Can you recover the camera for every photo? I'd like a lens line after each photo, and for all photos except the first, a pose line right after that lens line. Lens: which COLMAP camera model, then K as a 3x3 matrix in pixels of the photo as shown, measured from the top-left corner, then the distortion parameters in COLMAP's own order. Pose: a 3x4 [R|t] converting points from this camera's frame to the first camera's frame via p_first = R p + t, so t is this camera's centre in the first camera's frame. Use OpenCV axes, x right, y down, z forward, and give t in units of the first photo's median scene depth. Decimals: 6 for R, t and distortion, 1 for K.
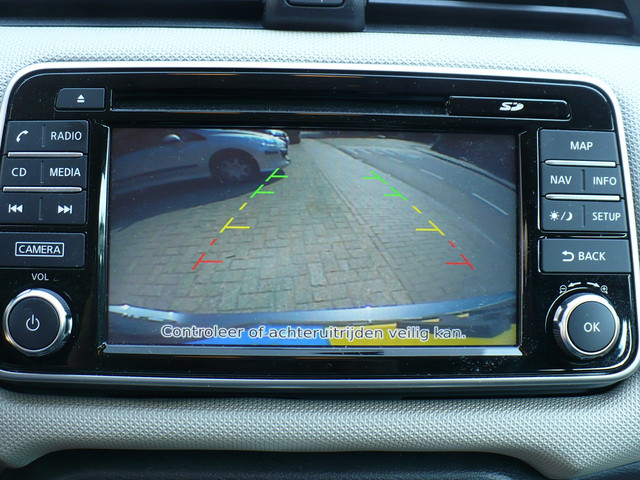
lens RADIAL K [[947.7, 0, 320.0], [0, 947.7, 240.0], [0, 0, 1]] dist [-0.249365, 0.049113]
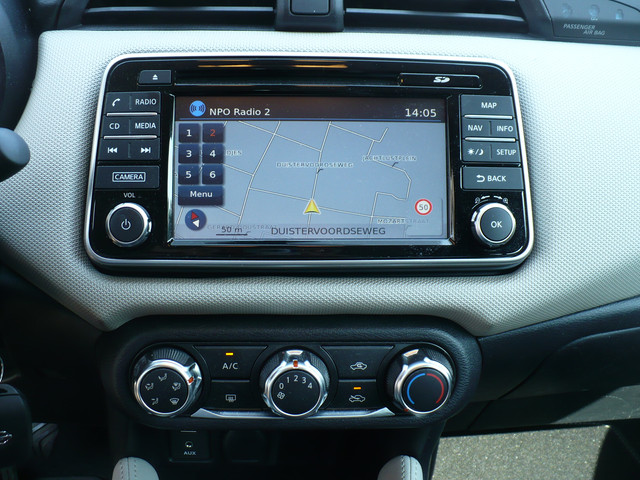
lens RADIAL K [[812.0, 0, 320.0], [0, 812.0, 240.0], [0, 0, 1]] dist [-0.256006, 0.023115]
pose [[0.999888, -0.012135, 0.008733, -0.004787], [0.011899, 0.999576, 0.026583, 0.079129], [-0.009052, -0.026477, 0.999608, -0.293074]]
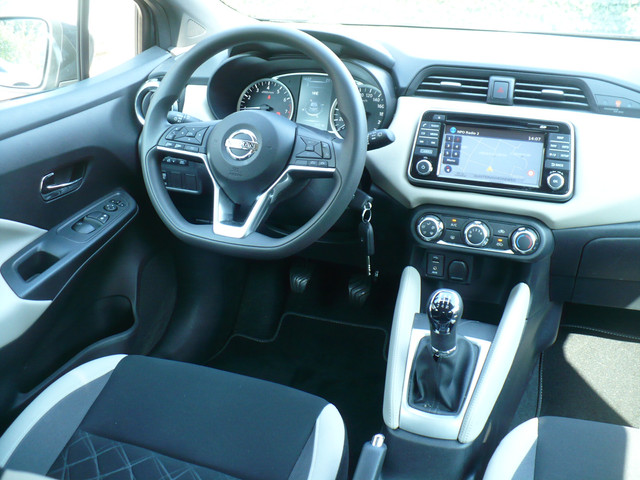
lens RADIAL K [[688.7, 0, 320.0], [0, 688.7, 240.0], [0, 0, 1]] dist [-0.173390, -0.006636]
pose [[0.925904, 0.114914, -0.359857, 0.417825], [-0.113686, 0.993211, 0.024653, 0.384640], [0.360247, 0.018084, 0.932682, -2.069260]]
